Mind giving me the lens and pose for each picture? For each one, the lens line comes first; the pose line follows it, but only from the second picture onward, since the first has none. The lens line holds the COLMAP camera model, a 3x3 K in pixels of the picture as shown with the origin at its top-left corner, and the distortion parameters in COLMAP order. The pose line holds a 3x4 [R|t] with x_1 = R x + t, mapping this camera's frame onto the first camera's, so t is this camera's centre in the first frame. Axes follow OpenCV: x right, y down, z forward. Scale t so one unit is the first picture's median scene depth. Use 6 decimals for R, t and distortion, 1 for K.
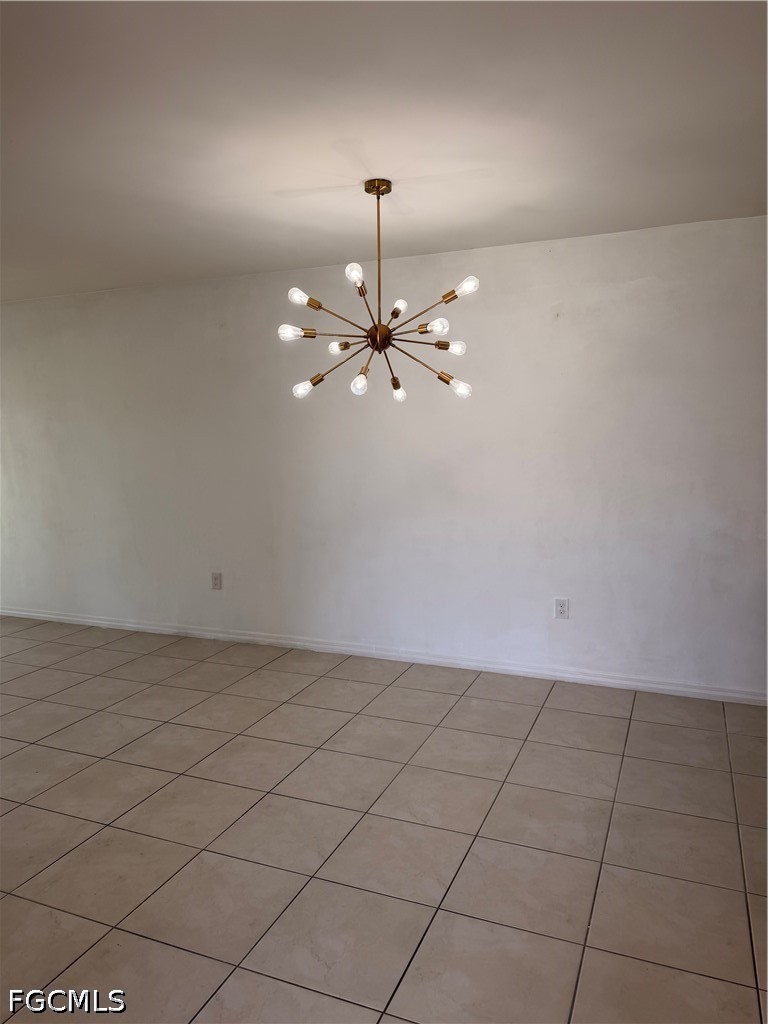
lens RADIAL K [[726.7, 0, 359.9], [0, 726.7, 511.7], [0, 0, 1]] dist [0.030262, -0.003130]
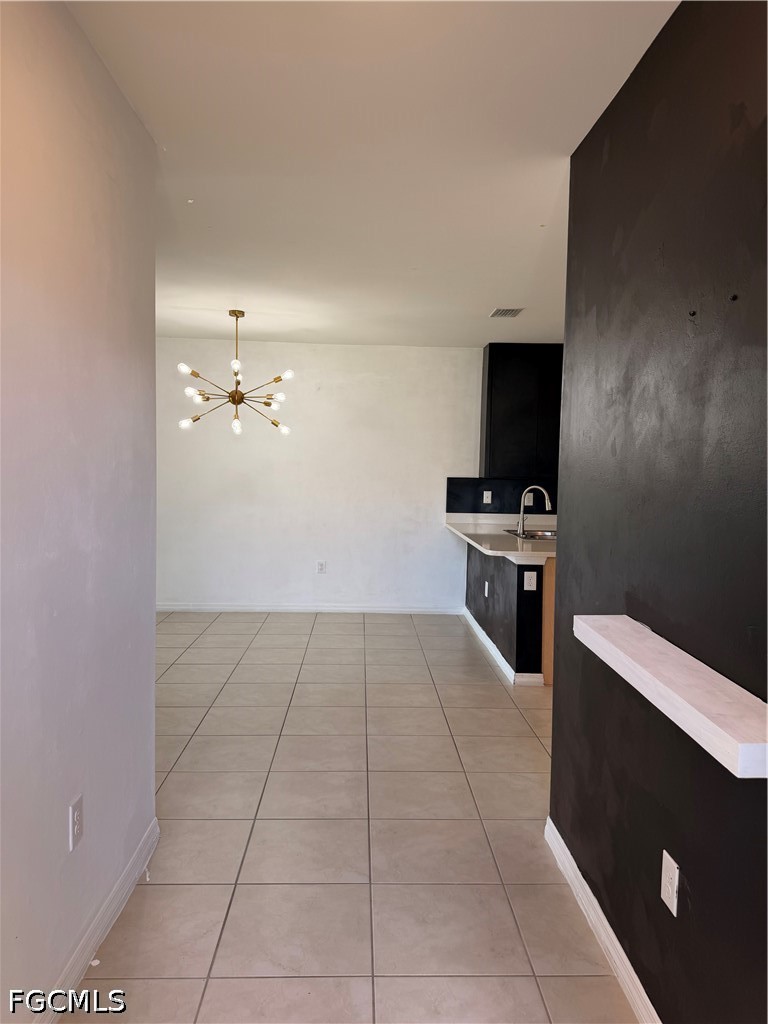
lens RADIAL K [[728.9, 0, 384.0], [0, 728.9, 512.0], [0, 0, 1]] dist [0.001803, -0.002548]
pose [[0.898534, 0.011606, 0.438749, -0.400709], [0.010987, 0.998742, -0.048920, 0.117477], [-0.438765, 0.048777, 0.897277, -0.673516]]
